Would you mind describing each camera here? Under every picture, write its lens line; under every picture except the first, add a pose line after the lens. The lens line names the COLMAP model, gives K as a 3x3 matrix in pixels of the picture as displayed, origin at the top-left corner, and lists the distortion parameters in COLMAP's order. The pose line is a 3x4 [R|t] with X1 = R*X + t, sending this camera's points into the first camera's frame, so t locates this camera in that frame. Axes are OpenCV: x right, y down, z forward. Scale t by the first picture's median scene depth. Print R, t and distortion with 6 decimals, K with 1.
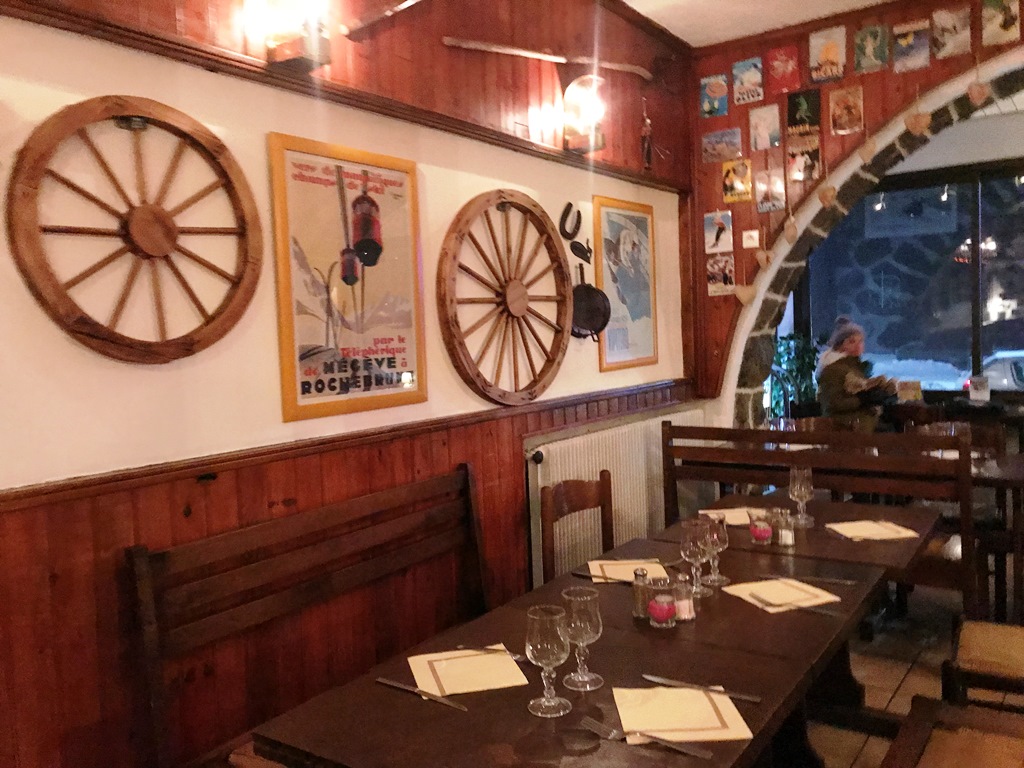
lens RADIAL K [[825.6, 0, 510.4], [0, 825.6, 368.5], [0, 0, 1]] dist [0.029465, -0.028471]
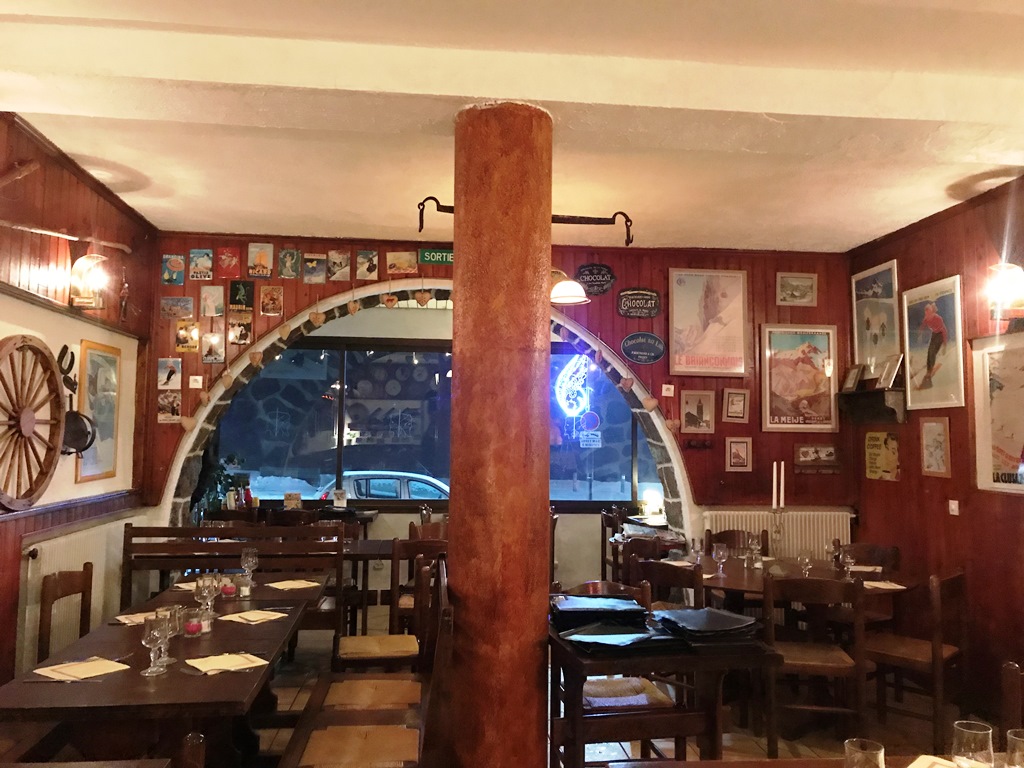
lens RADIAL K [[825.6, 0, 508.2], [0, 825.6, 383.4], [0, 0, 1]] dist [0.029465, -0.028471]
pose [[0.743927, 0.088901, 0.662321, -0.223239], [-0.008181, 0.992249, -0.123997, 0.004163], [-0.668211, 0.086826, 0.738888, -0.313507]]
